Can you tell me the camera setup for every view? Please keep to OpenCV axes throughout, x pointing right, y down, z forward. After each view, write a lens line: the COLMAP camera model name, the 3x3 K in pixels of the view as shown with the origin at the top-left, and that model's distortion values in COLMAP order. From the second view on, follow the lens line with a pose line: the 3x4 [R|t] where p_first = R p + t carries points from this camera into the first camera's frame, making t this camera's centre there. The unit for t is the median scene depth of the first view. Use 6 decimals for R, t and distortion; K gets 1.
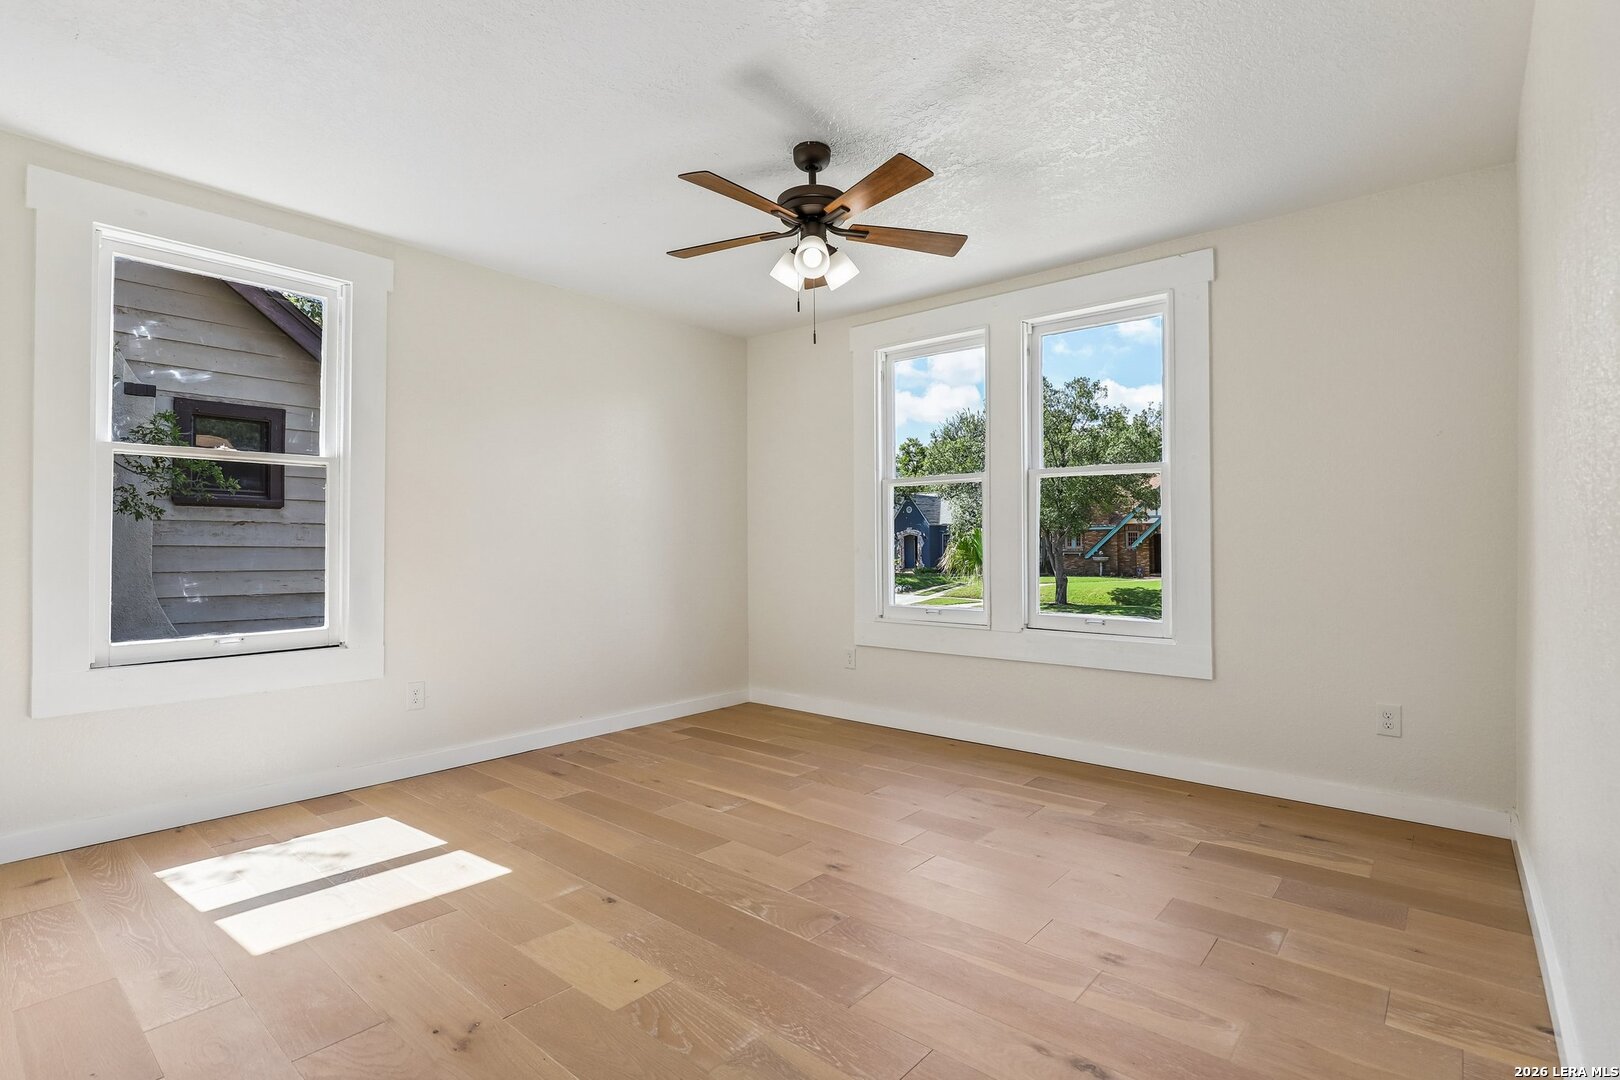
lens RADIAL K [[771.9, 0, 823.4], [0, 771.9, 534.9], [0, 0, 1]] dist [-0.012501, 0.000436]
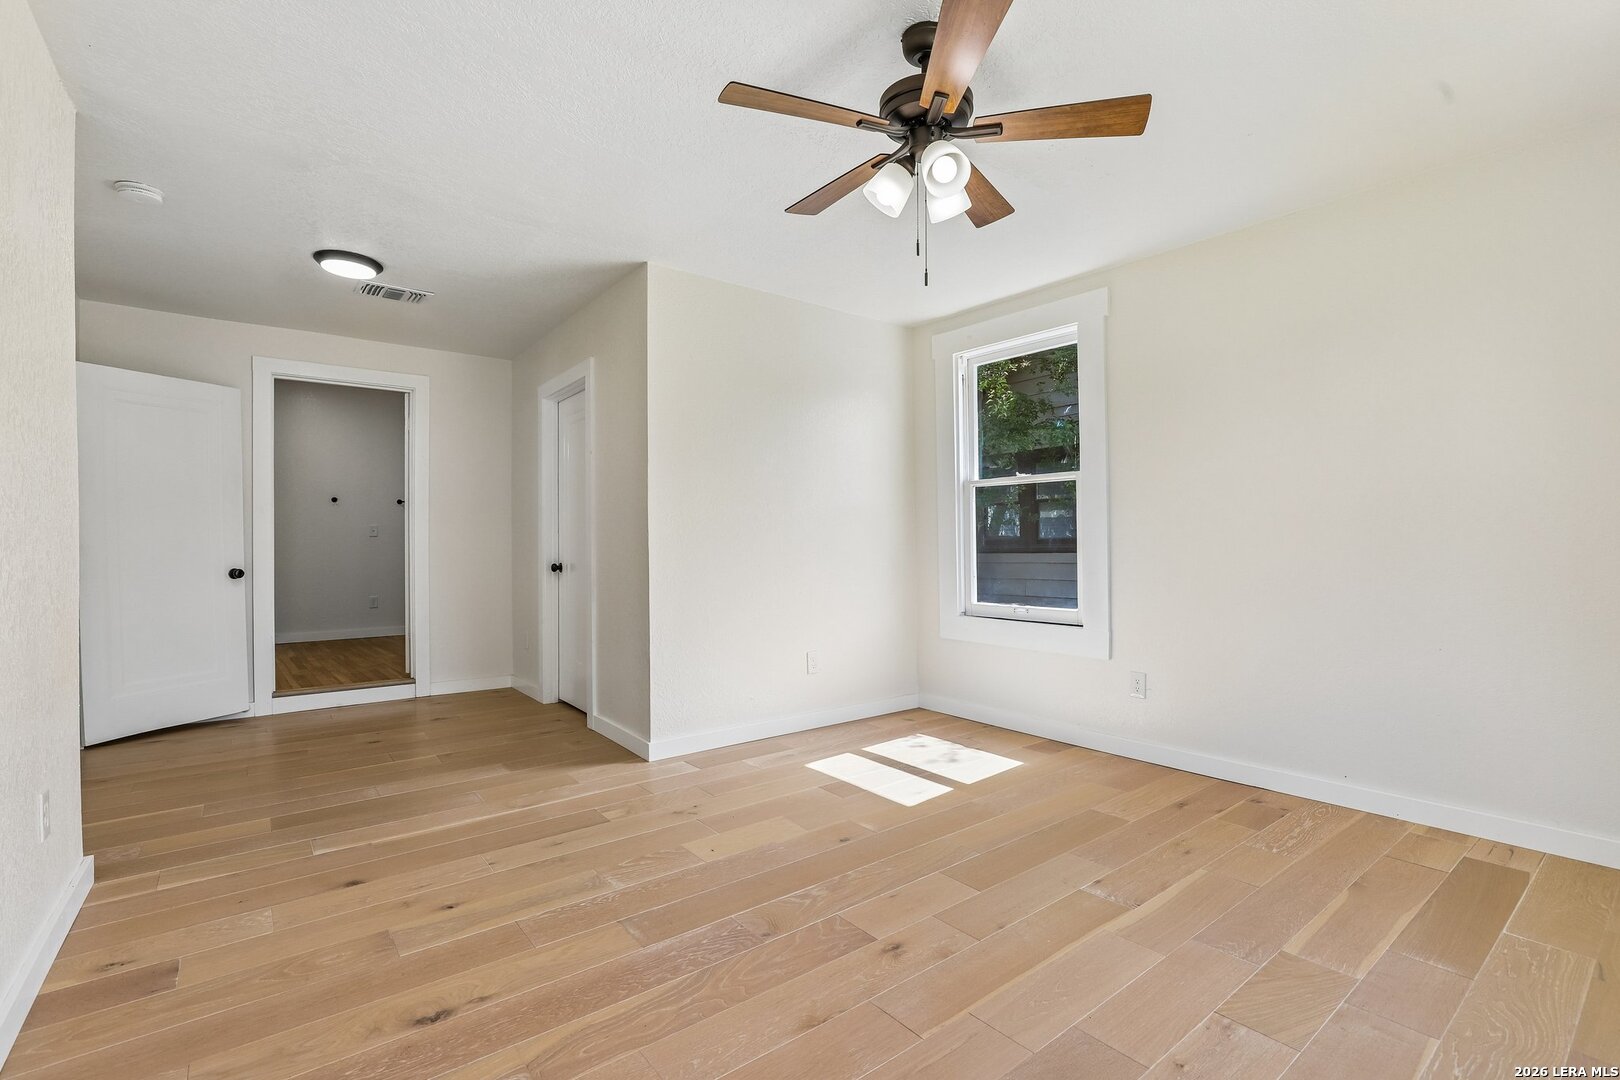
lens RADIAL K [[743.2, 0, 818.0], [0, 743.2, 543.2], [0, 0, 1]] dist [-0.025104, 0.000449]
pose [[-0.197454, 0.004458, -0.980302, 0.770184], [0.016575, 0.999862, 0.001208, 0.008446], [0.980172, -0.016010, -0.197501, 1.068007]]
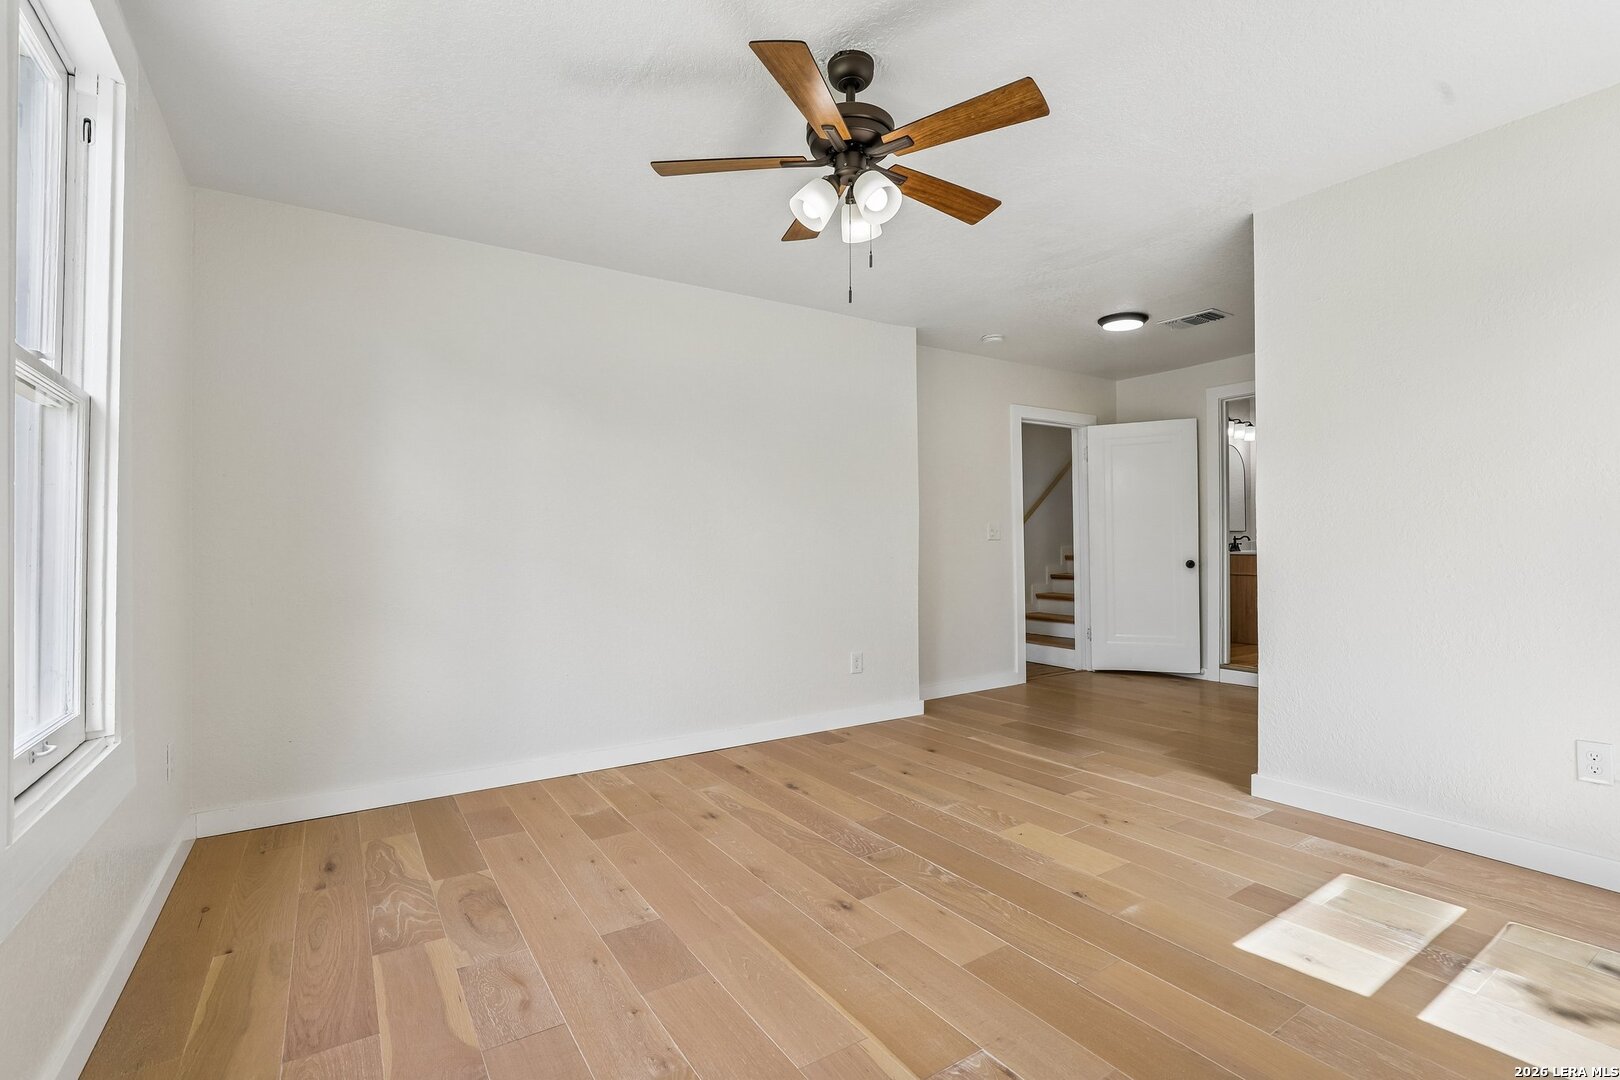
lens RADIAL K [[743.2, 0, 824.3], [0, 743.2, 538.3], [0, 0, 1]] dist [-0.025104, 0.000449]
pose [[-0.959944, 0.011791, 0.279944, -0.207697], [0.006527, 0.999784, -0.019730, 0.017599], [-0.280117, -0.017112, -0.959813, 1.823175]]
